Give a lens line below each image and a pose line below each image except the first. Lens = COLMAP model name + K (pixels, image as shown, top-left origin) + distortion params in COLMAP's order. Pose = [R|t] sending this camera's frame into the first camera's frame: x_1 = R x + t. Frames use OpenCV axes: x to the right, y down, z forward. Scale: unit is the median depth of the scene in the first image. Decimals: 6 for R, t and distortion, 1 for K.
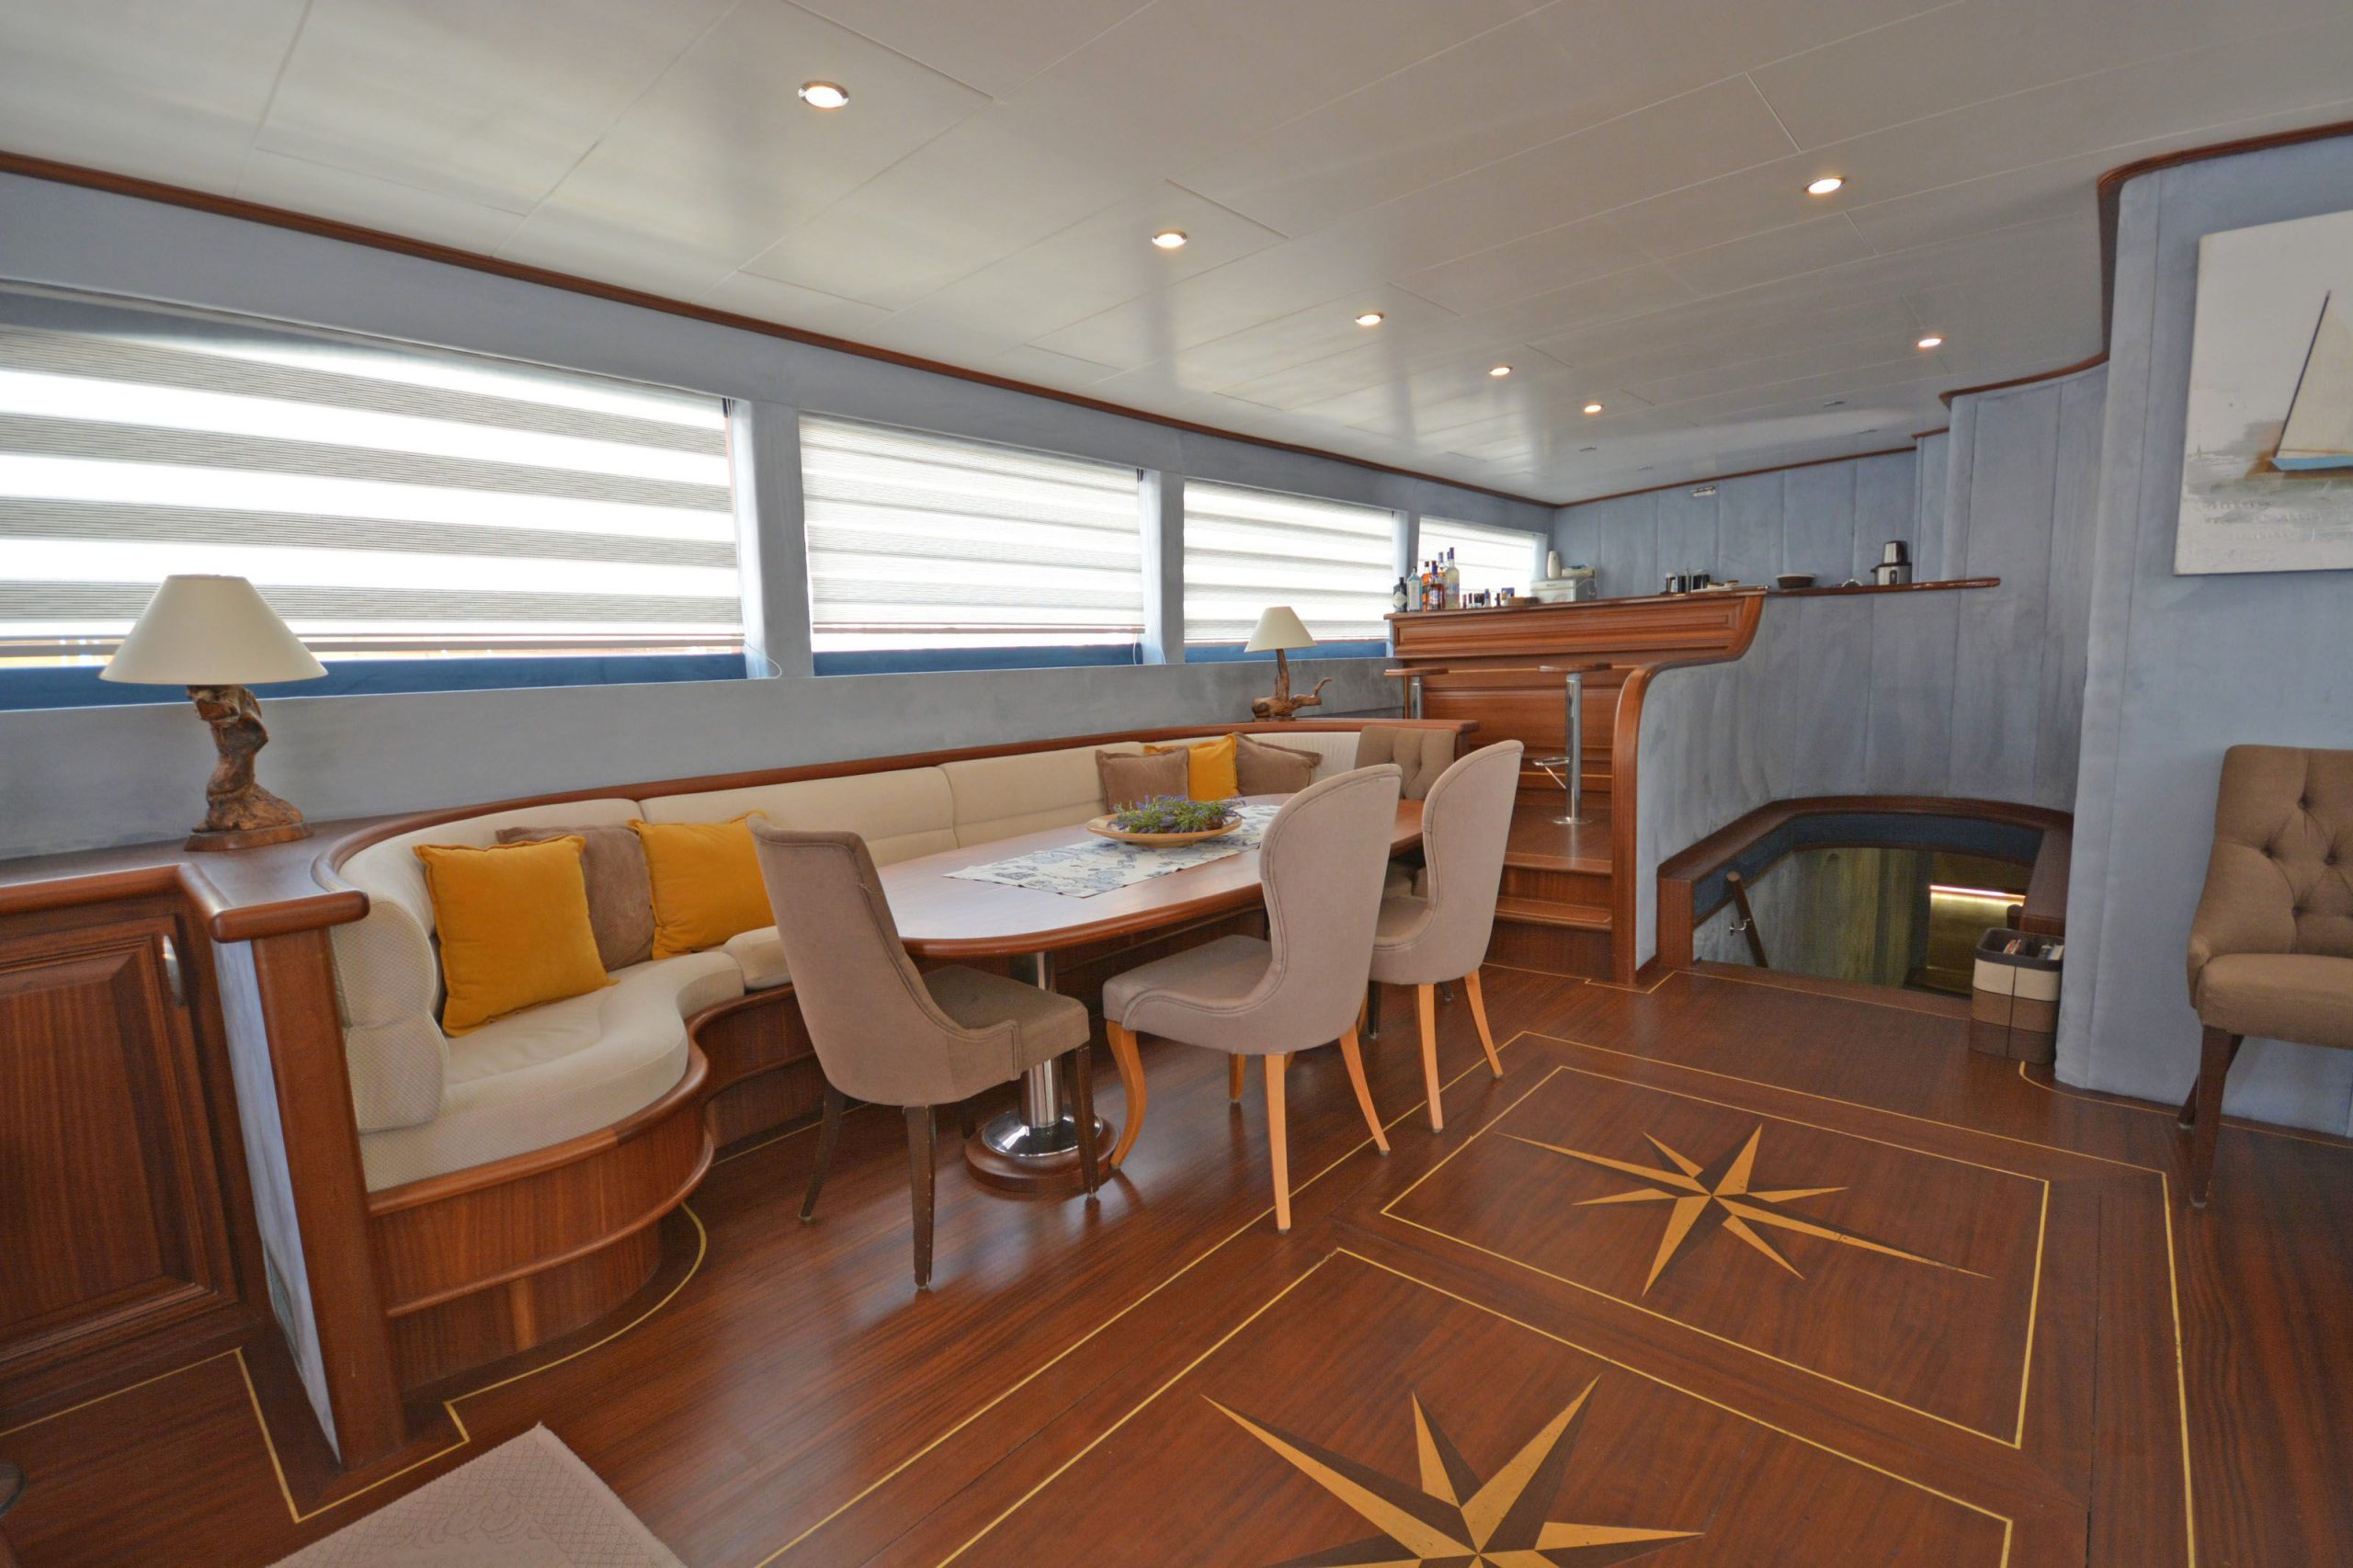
lens RADIAL K [[1056.2, 0, 1184.4], [0, 1056.2, 790.1], [0, 0, 1]] dist [0.001461, -0.000656]
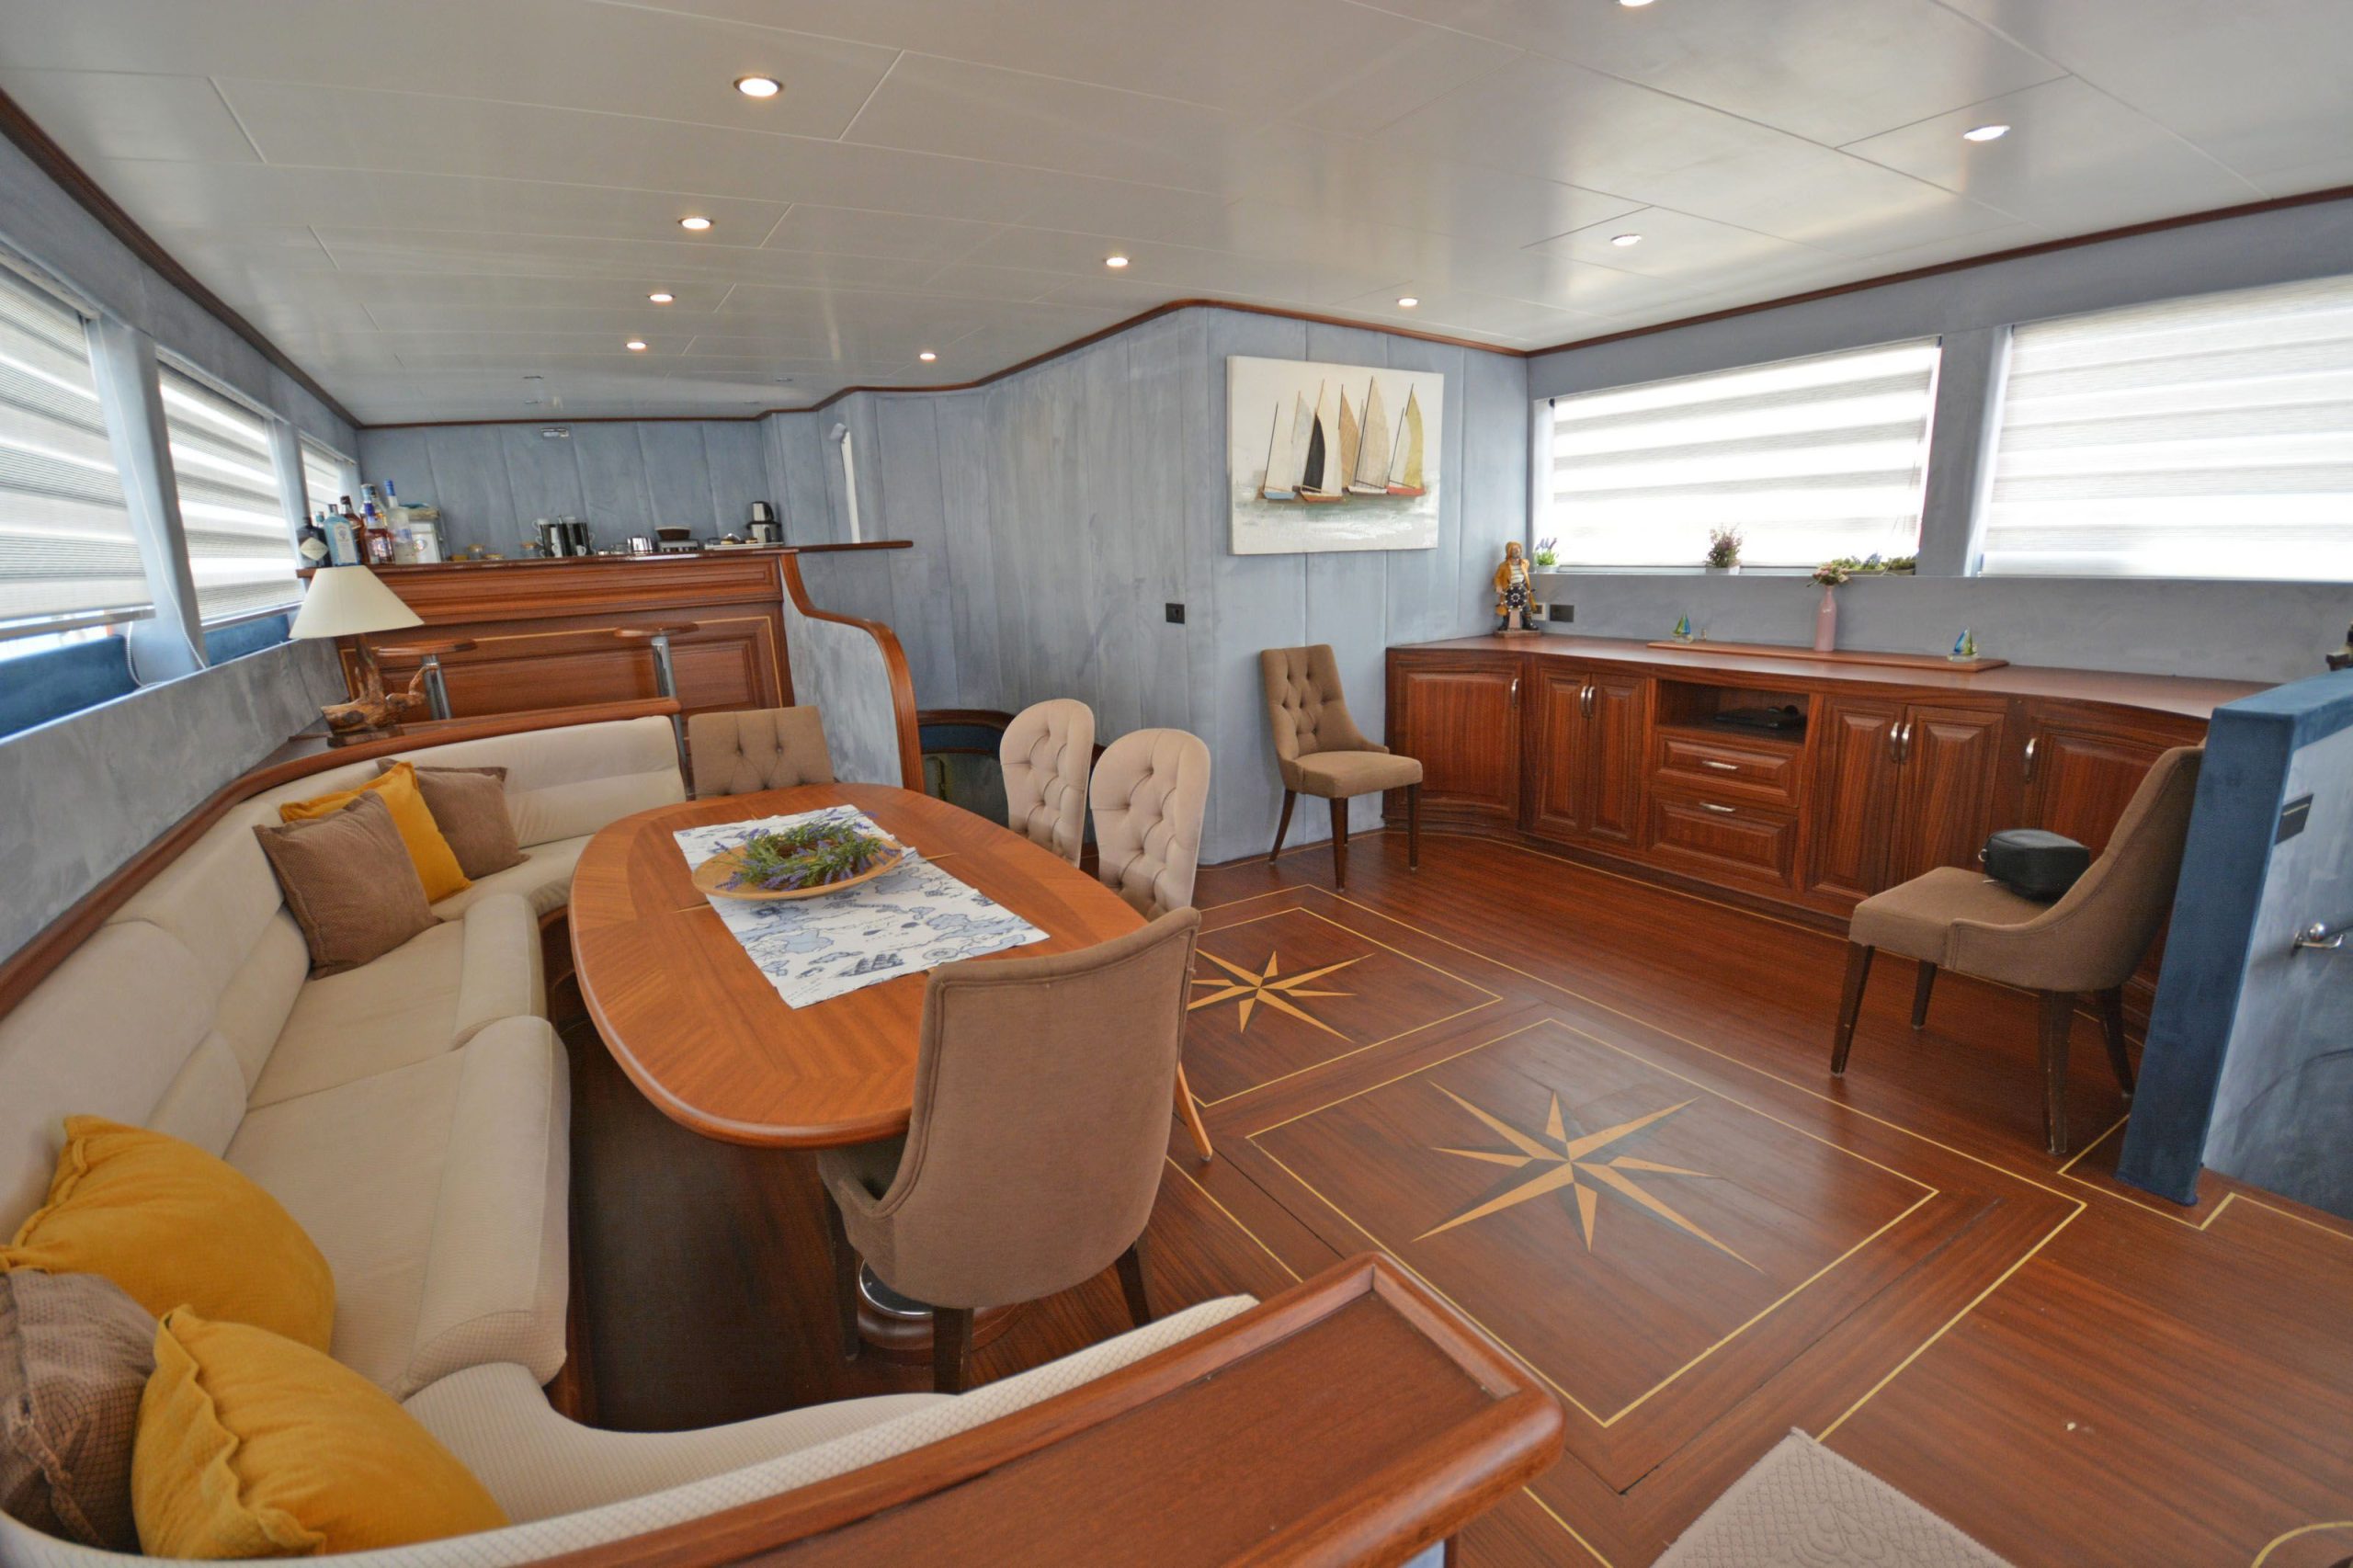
lens RADIAL K [[1056.2, 0, 1183.7], [0, 1056.2, 790.6], [0, 0, 1]] dist [0.001461, -0.000656]
pose [[0.299264, -0.204142, 0.932077, -0.429071], [0.149333, 0.974828, 0.165559, -0.070649], [-0.942412, 0.089644, 0.322216, 0.312587]]
